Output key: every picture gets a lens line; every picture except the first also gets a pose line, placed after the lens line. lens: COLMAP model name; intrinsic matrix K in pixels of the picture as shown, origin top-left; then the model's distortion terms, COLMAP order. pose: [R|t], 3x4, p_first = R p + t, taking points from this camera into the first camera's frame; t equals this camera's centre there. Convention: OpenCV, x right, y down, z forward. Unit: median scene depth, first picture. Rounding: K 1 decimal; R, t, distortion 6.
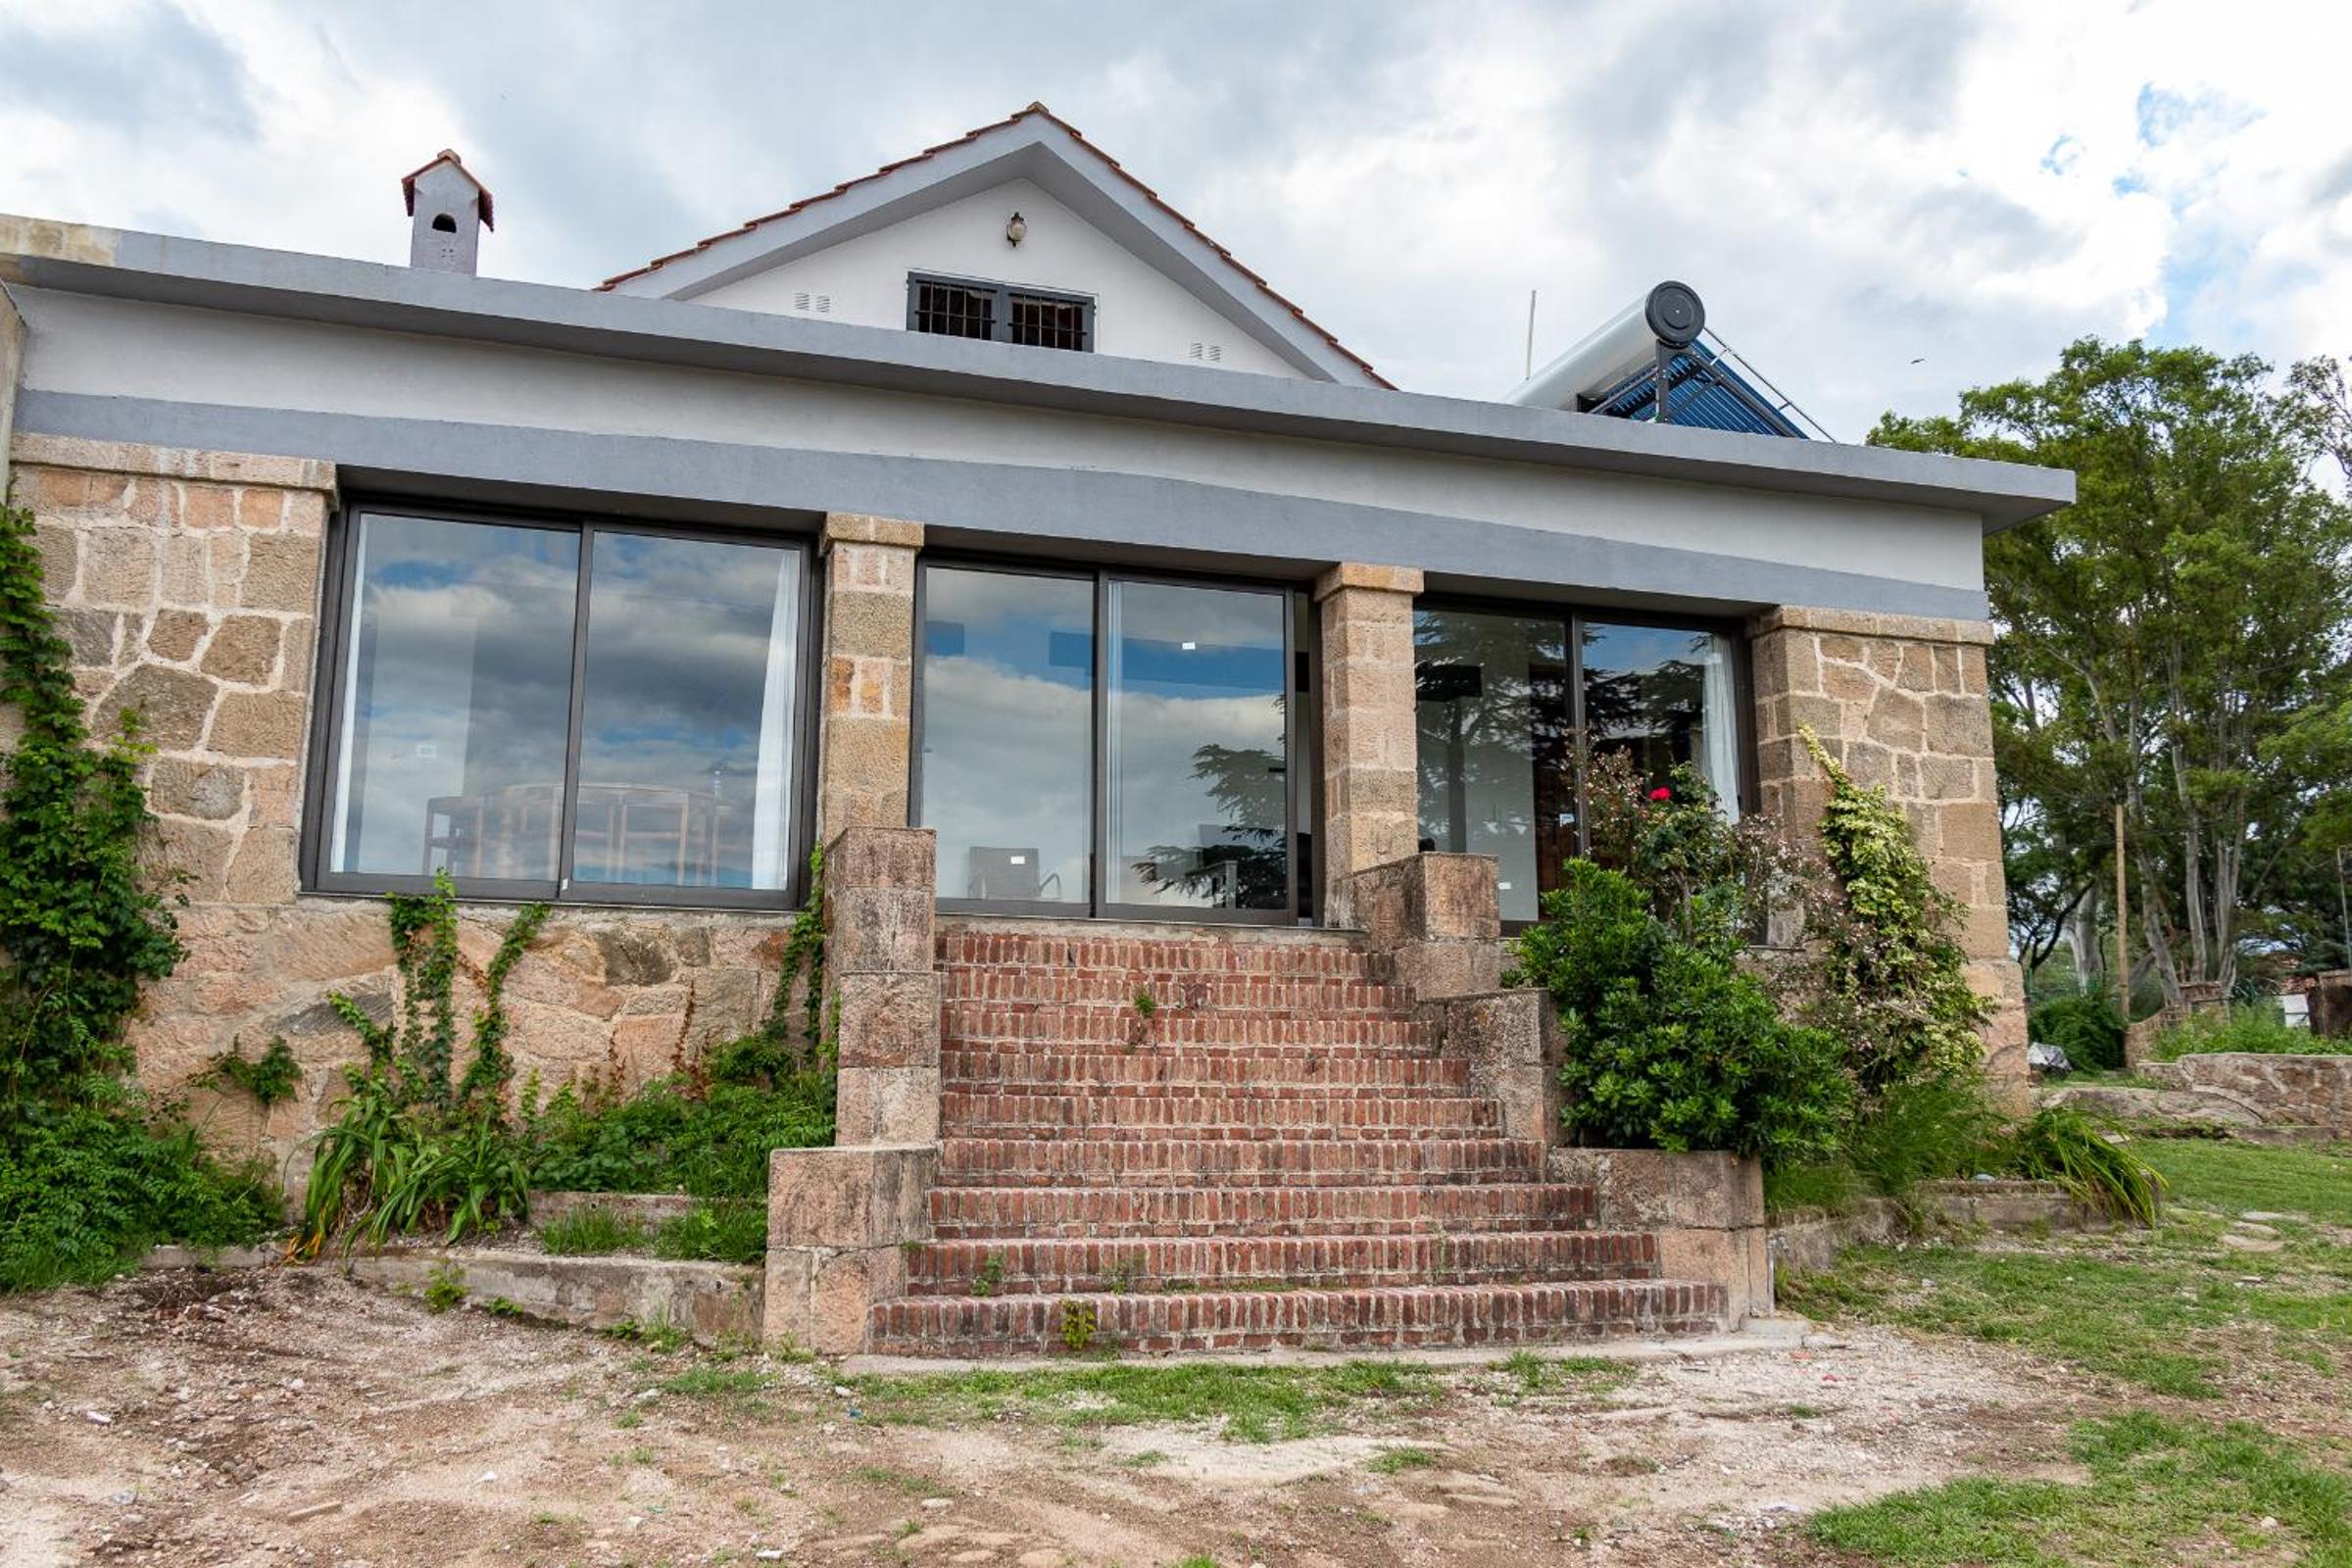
lens RADIAL K [[1918.7, 0, 1118.1], [0, 1918.7, 735.9], [0, 0, 1]] dist [0.003900, -0.000218]
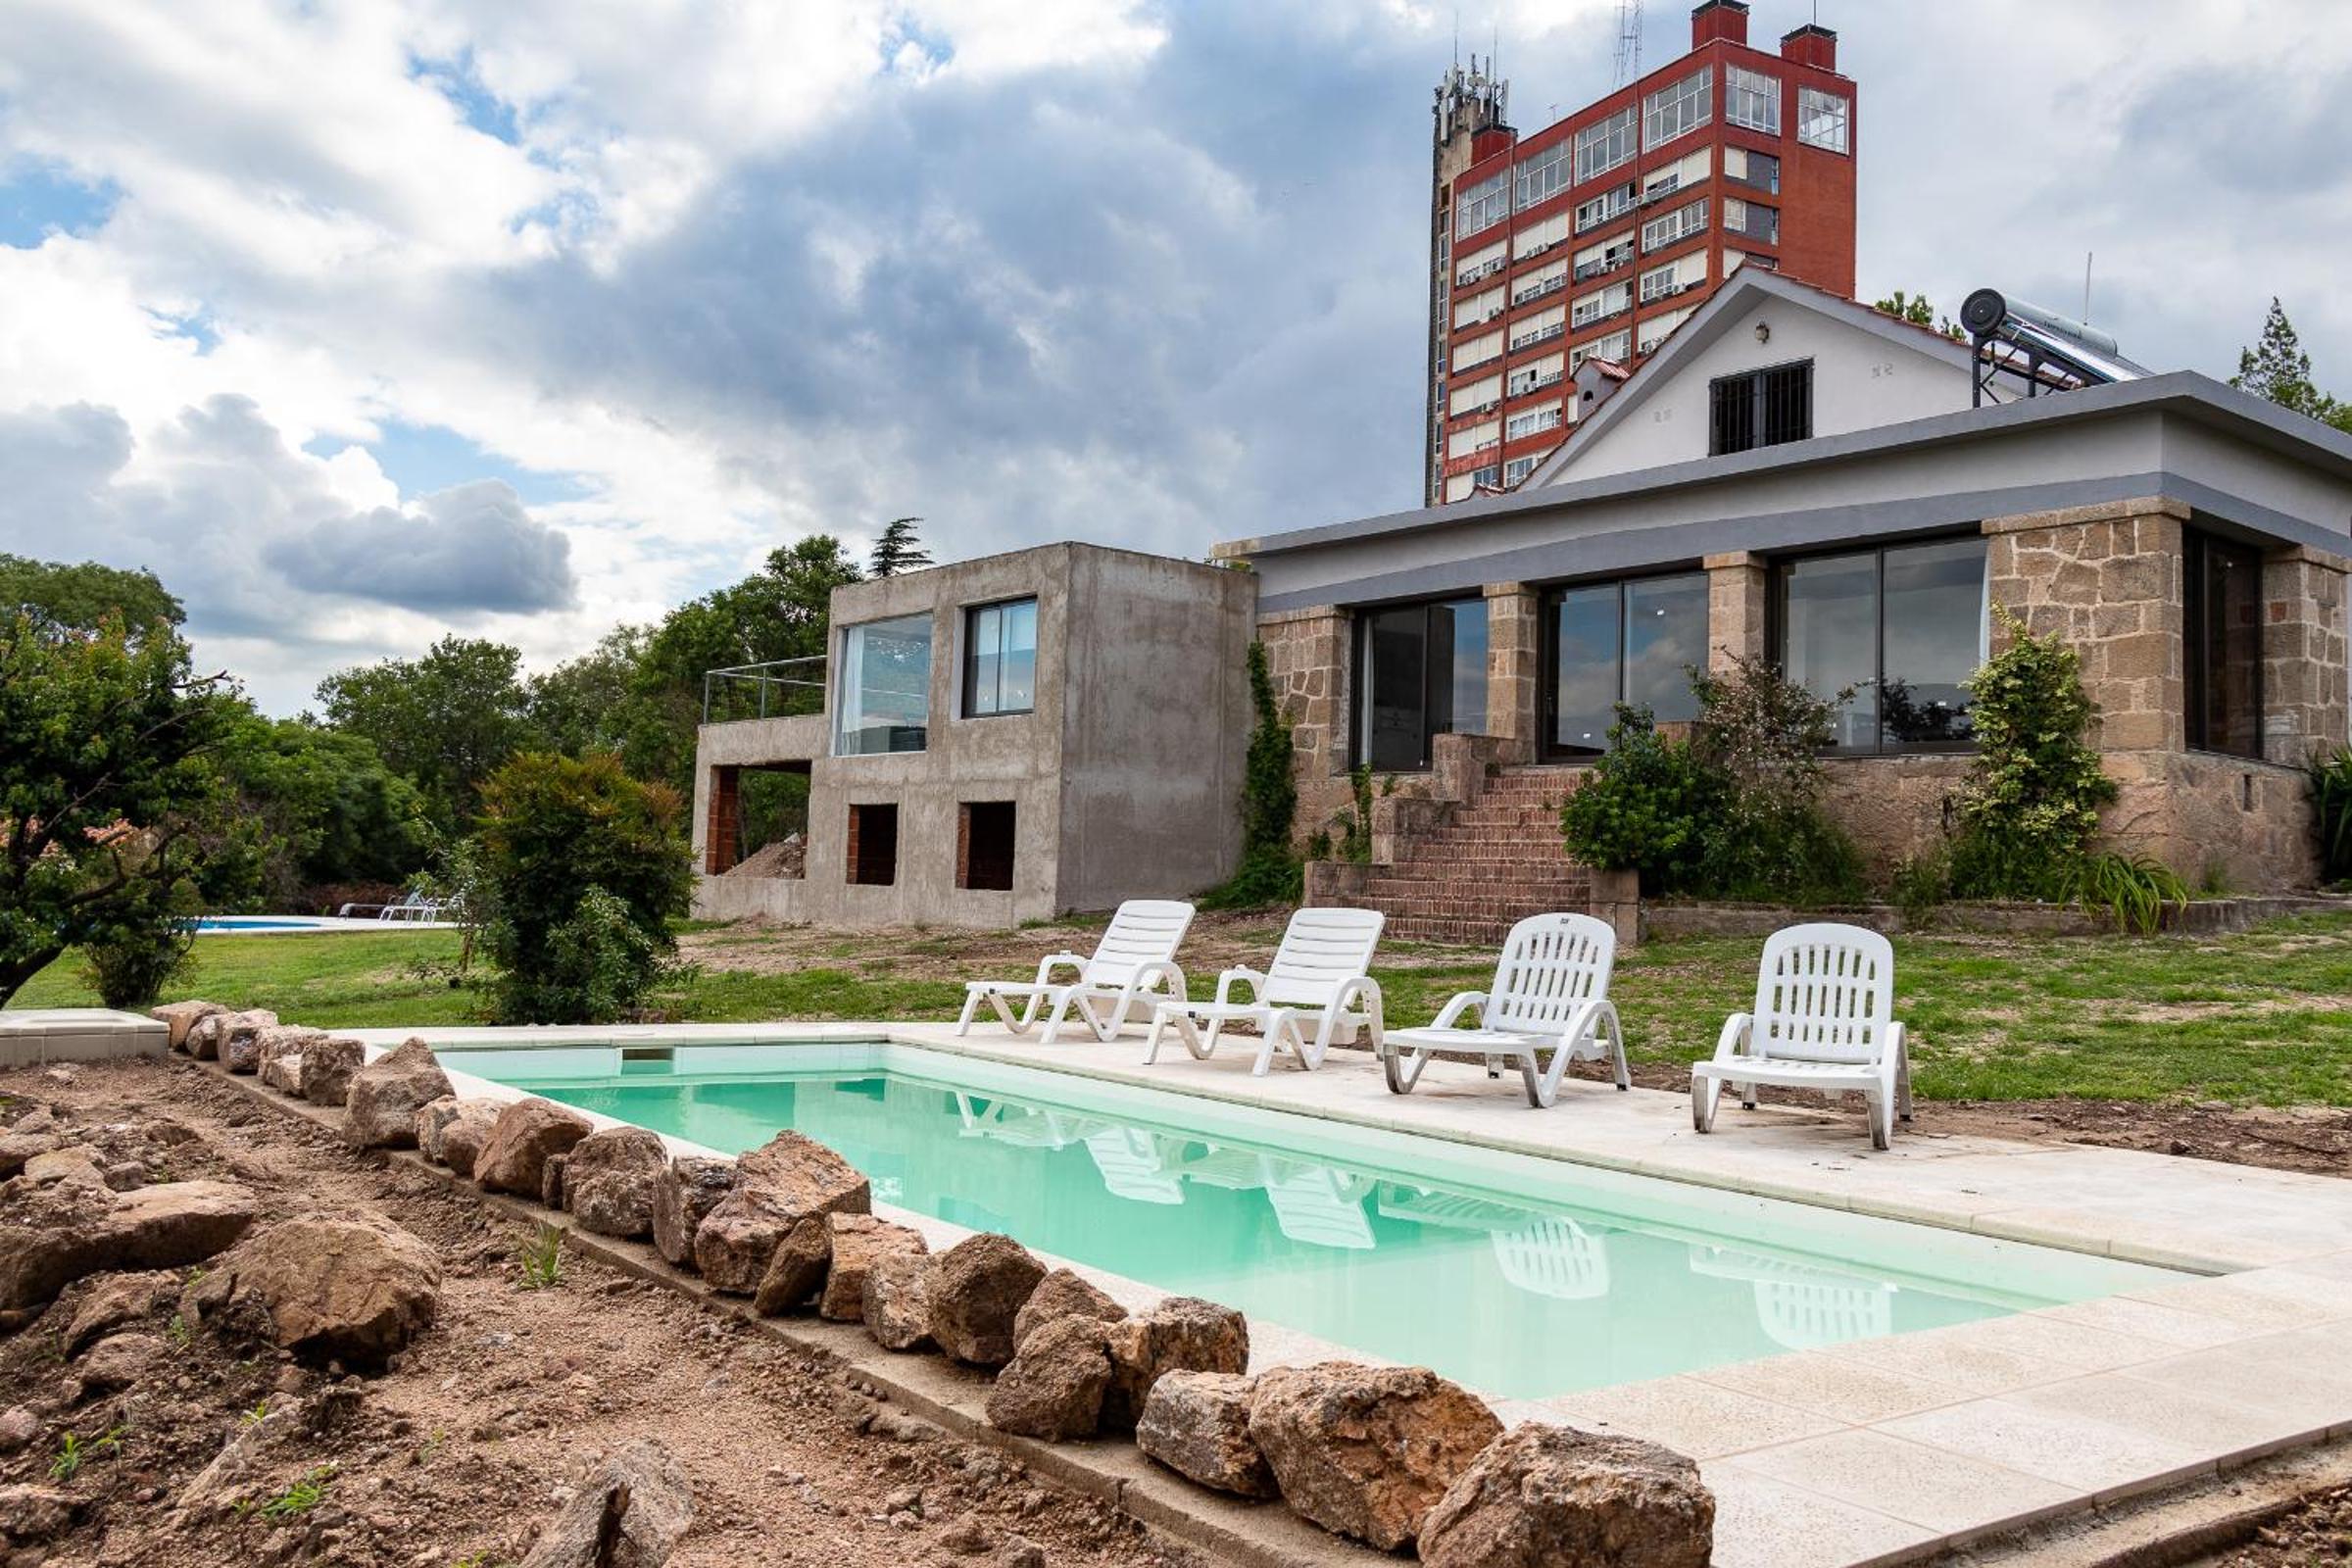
lens RADIAL K [[1918.7, 0, 1130.3], [0, 1918.7, 748.2], [0, 0, 1]] dist [0.003900, -0.000218]
pose [[0.368976, -0.060866, -0.927444, 1.860921], [0.148752, 0.988858, -0.005716, 0.020133], [0.917458, -0.135850, 0.373919, -0.219043]]
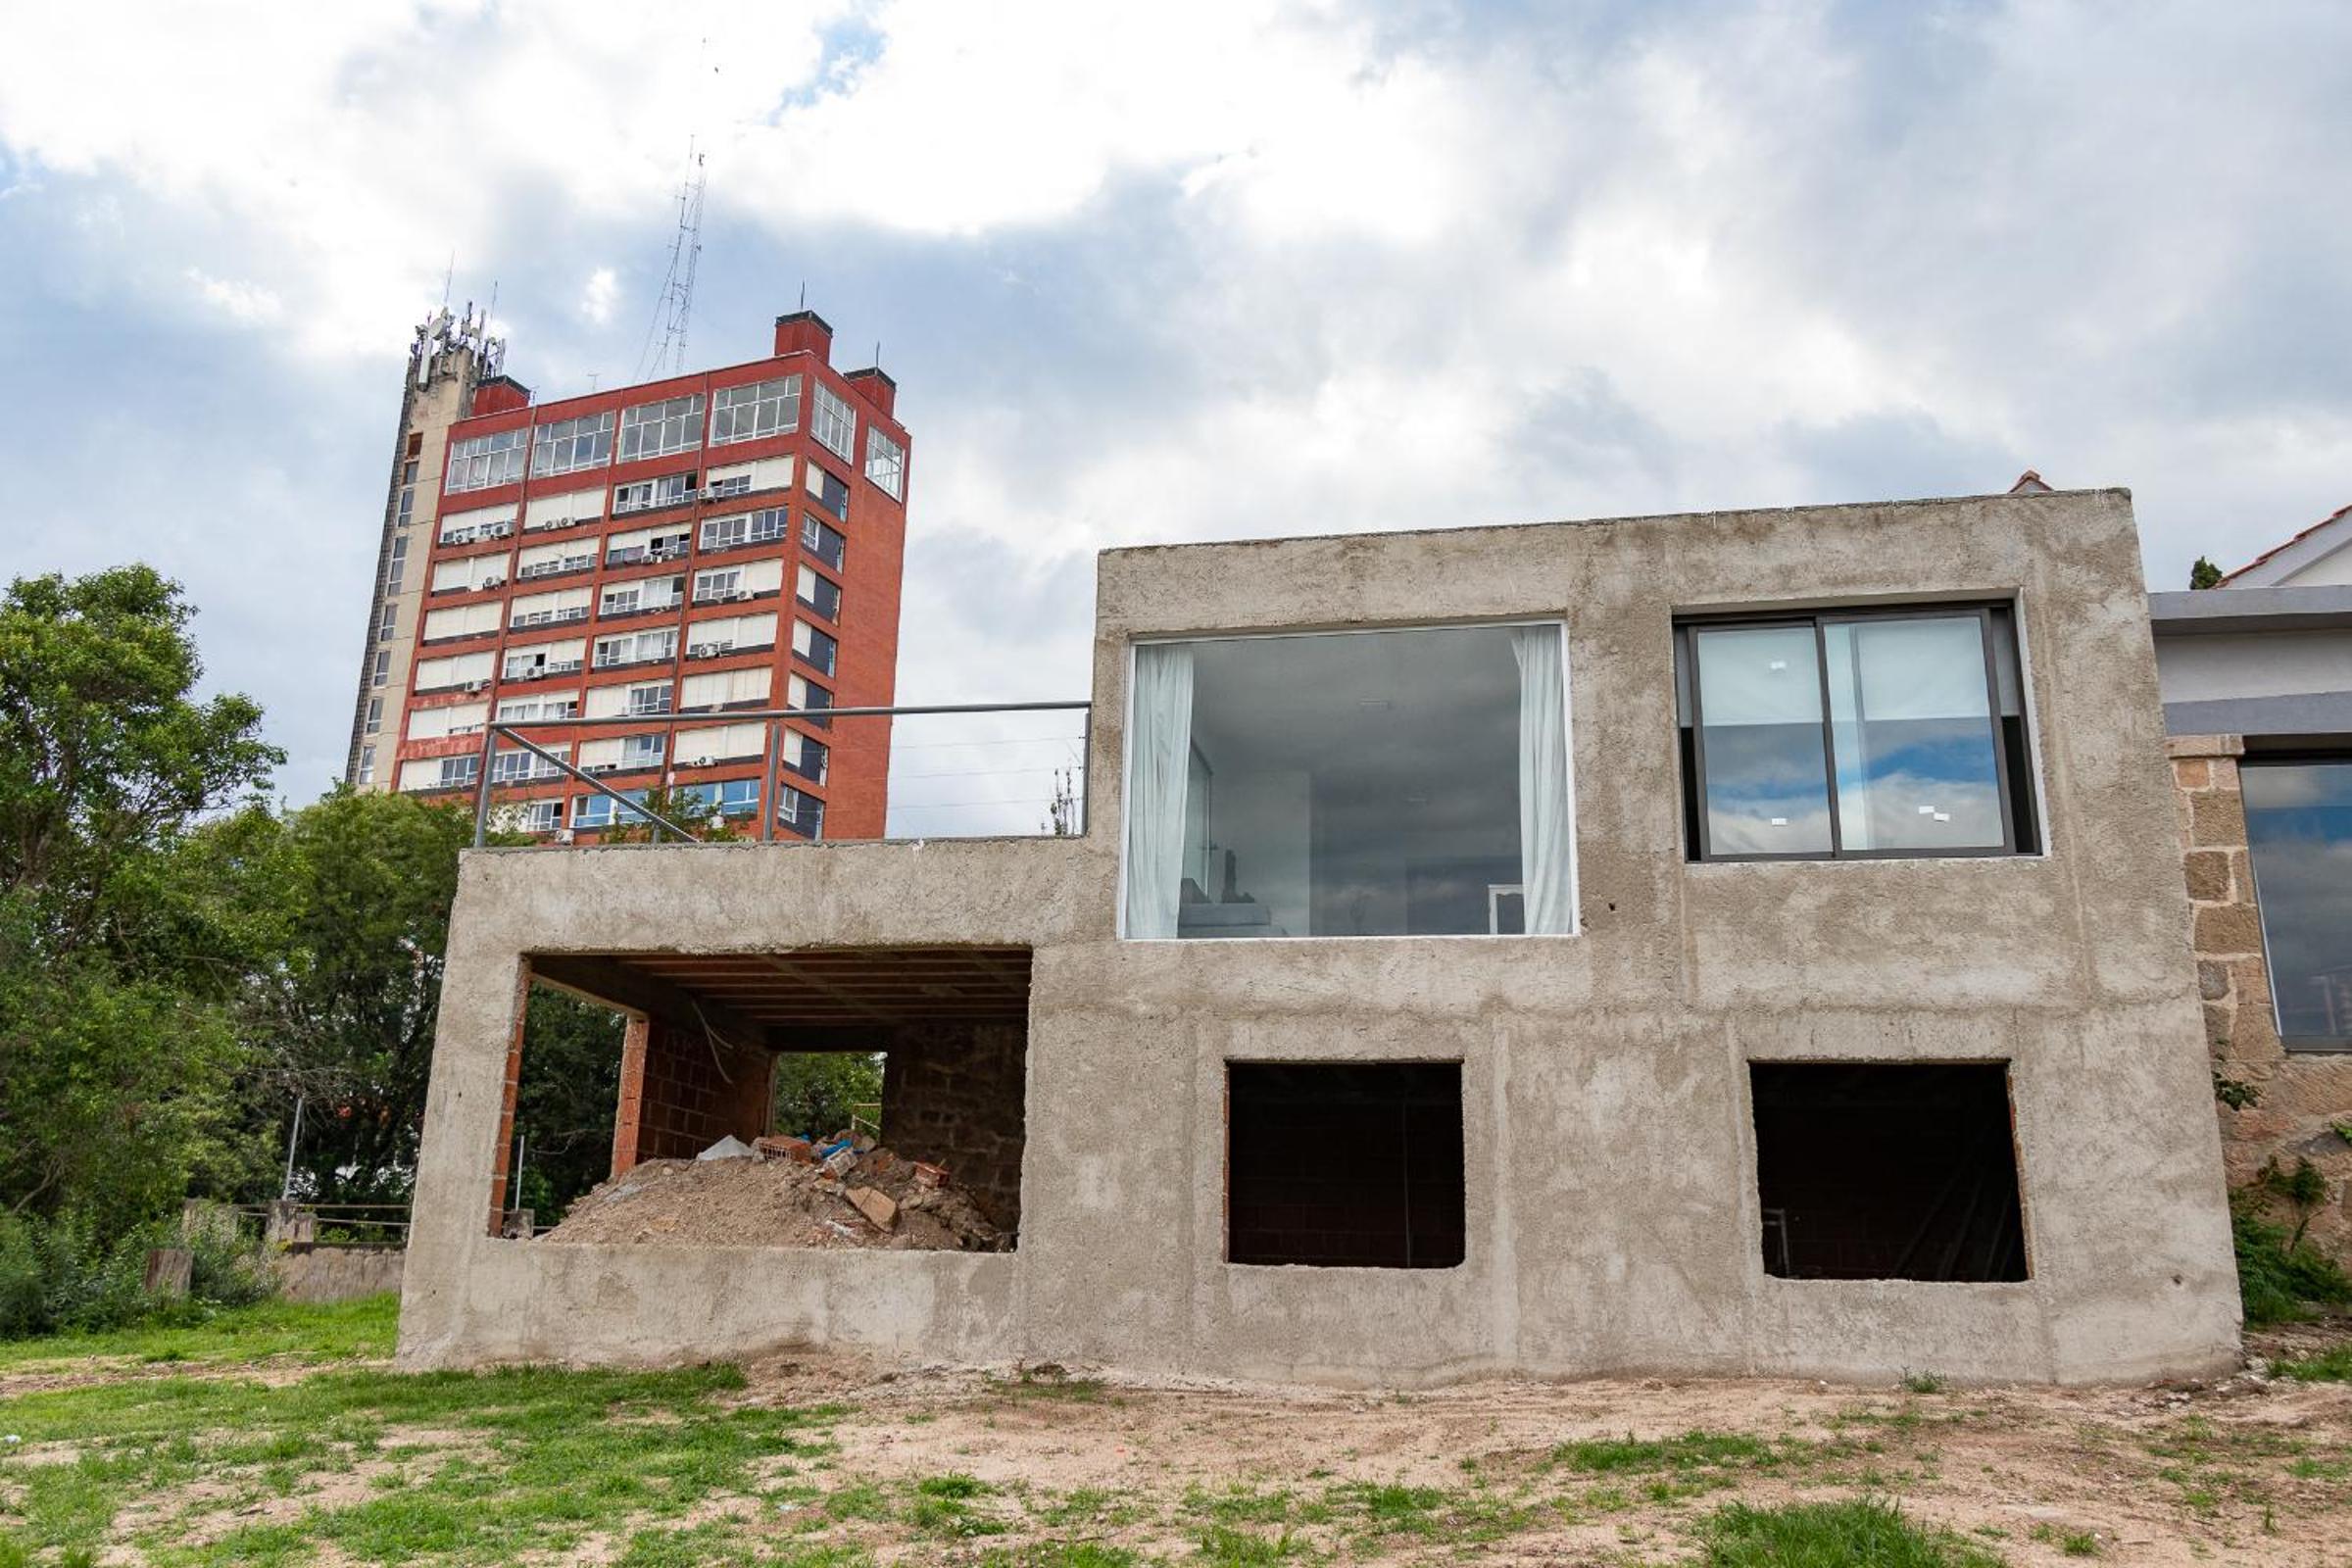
lens RADIAL K [[1918.7, 0, 1136.6], [0, 1918.7, 733.2], [0, 0, 1]] dist [0.003900, -0.000218]
pose [[0.877942, -0.123884, -0.462462, -0.475751], [0.071889, 0.989102, -0.128485, -0.024315], [0.473340, 0.079557, 0.877280, -0.593678]]
